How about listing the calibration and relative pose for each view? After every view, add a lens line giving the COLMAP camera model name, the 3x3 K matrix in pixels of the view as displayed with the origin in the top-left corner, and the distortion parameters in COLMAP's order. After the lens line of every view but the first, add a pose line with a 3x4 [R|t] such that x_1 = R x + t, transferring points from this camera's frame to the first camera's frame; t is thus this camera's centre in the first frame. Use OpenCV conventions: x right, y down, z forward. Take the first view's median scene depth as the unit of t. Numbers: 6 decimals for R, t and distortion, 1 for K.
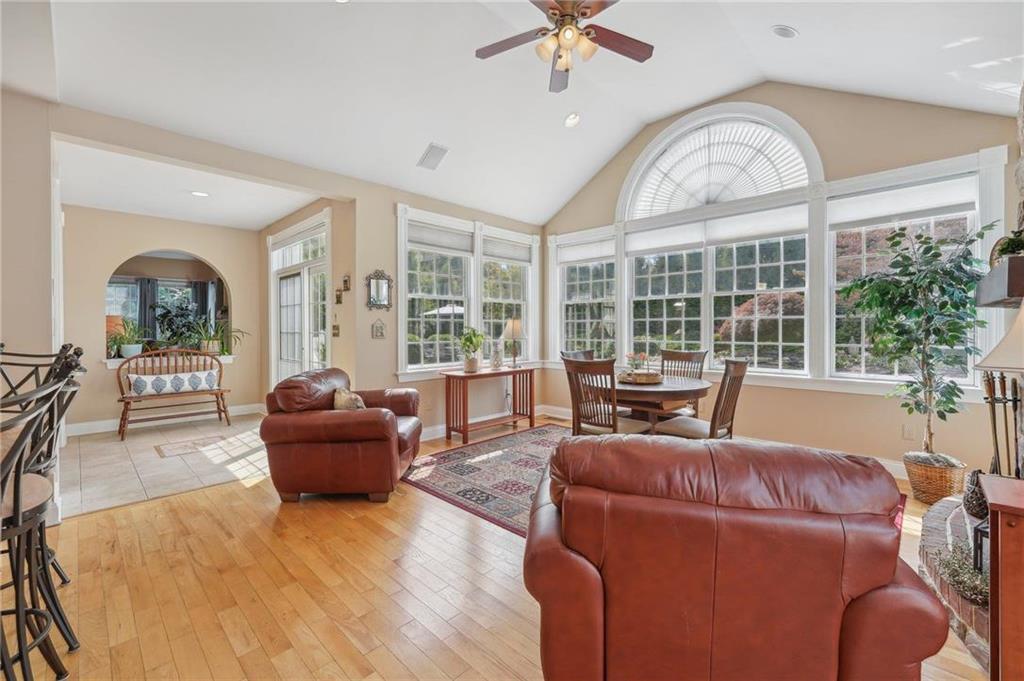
lens RADIAL K [[425.5, 0, 509.8], [0, 425.5, 331.4], [0, 0, 1]] dist [0.000299, -0.000039]
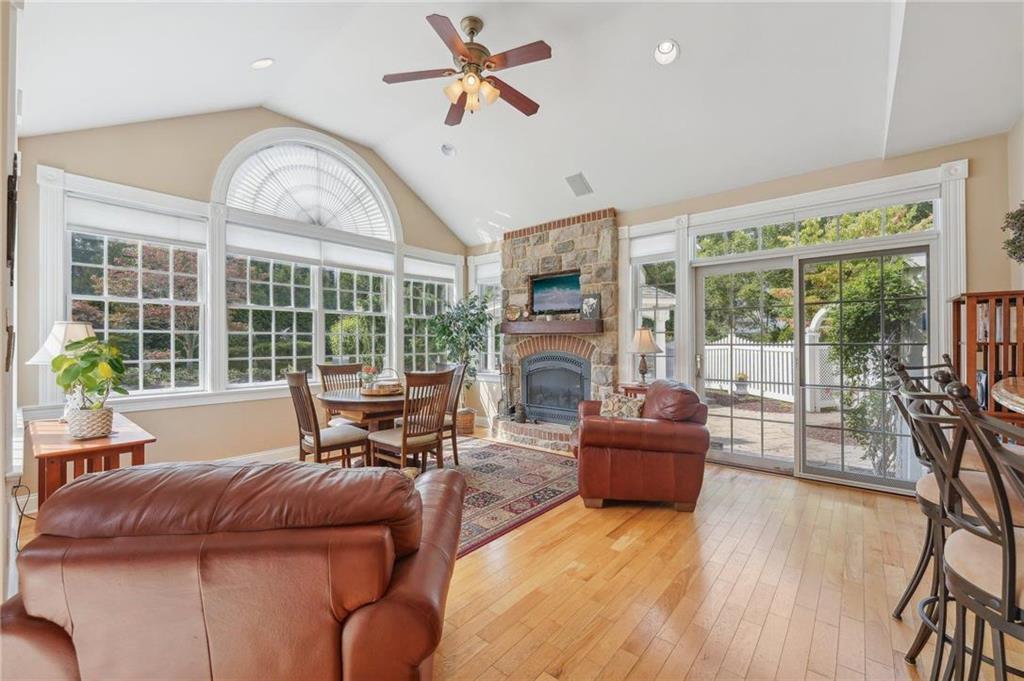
lens RADIAL K [[417.5, 0, 512.0], [0, 417.5, 340.5], [0, 0, 1]] dist [0.000812, -0.000347]
pose [[-0.080565, 0.008345, 0.996714, -0.623097], [0.009178, 0.999929, -0.007630, -0.001553], [-0.996707, 0.008533, -0.080636, 0.635807]]
